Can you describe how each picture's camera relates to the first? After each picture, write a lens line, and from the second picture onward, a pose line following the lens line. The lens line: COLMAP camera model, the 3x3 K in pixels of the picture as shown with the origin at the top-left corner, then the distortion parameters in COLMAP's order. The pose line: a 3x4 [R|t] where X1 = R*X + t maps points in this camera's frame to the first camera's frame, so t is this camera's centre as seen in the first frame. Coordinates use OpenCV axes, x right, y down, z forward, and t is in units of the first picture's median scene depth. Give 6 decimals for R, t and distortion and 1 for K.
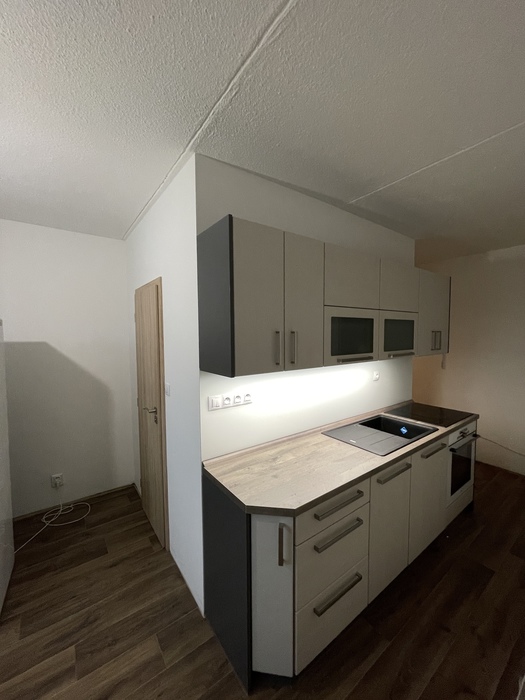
lens RADIAL K [[284.0, 0, 265.6], [0, 284.0, 350.5], [0, 0, 1]] dist [-0.002505, 0.000621]
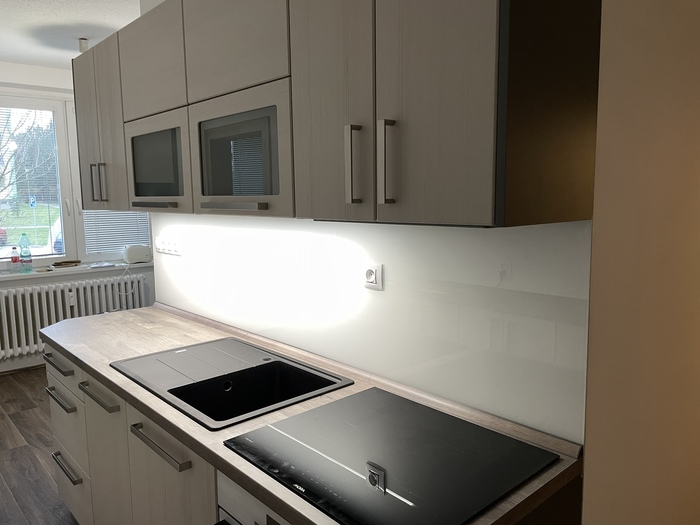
lens RADIAL K [[535.3, 0, 352.9], [0, 535.3, 261.0], [0, 0, 1]] dist [0.083499, -0.105428]
pose [[0.097515, 0.127611, -0.987019, 1.545486], [-0.049379, 0.991144, 0.123266, -0.012020], [0.994008, 0.036718, 0.102953, 1.362944]]
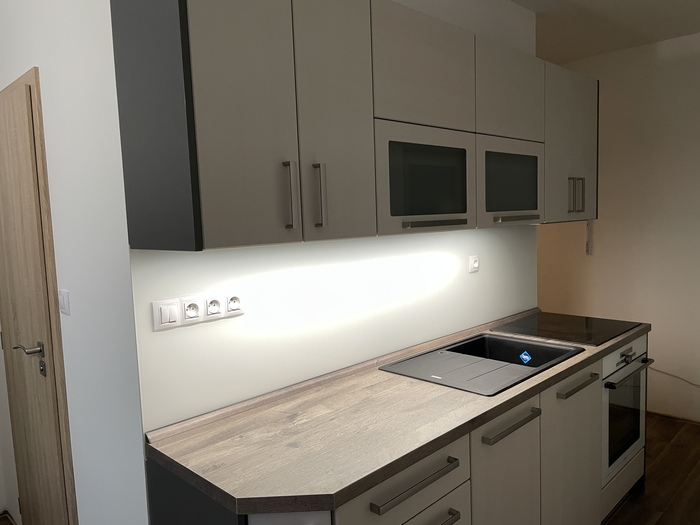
lens RADIAL K [[534.7, 0, 350.4], [0, 534.7, 266.2], [0, 0, 1]] dist [0.088711, -0.122703]
pose [[0.988723, -0.043532, 0.143287, 0.008282], [0.039388, 0.998723, 0.031634, 0.077155], [-0.144481, -0.025633, 0.989176, 0.016948]]
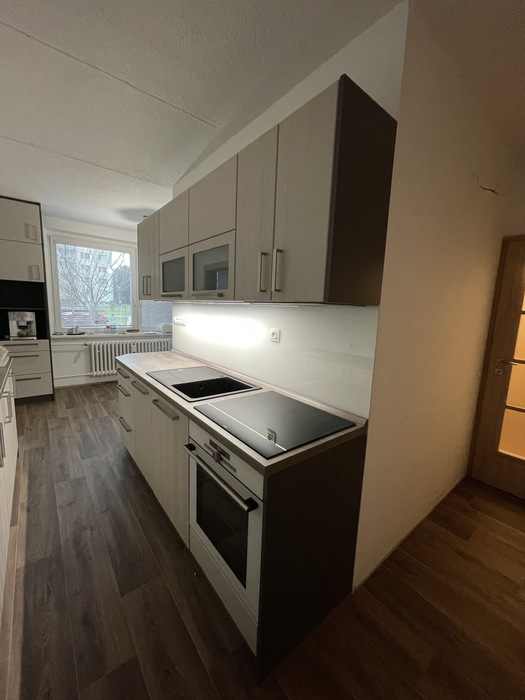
lens RADIAL K [[284.0, 0, 265.6], [0, 284.0, 350.5], [0, 0, 1]] dist [-0.002505, 0.000621]
pose [[0.033256, 0.154959, -0.987361, 1.604140], [-0.102645, 0.983213, 0.150850, 0.036401], [0.994162, 0.096331, 0.048604, 1.422911]]
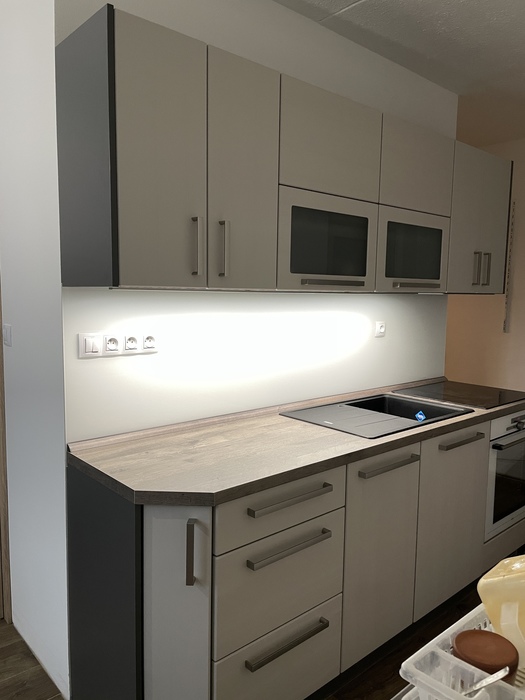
lens RADIAL K [[535.3, 0, 259.5], [0, 535.3, 349.6], [0, 0, 1]] dist [0.083499, -0.105428]
pose [[0.996291, 0.011484, 0.085275, 0.069511], [-0.015219, 0.998947, 0.043278, 0.130940], [-0.084689, -0.044415, 0.995417, -0.126218]]
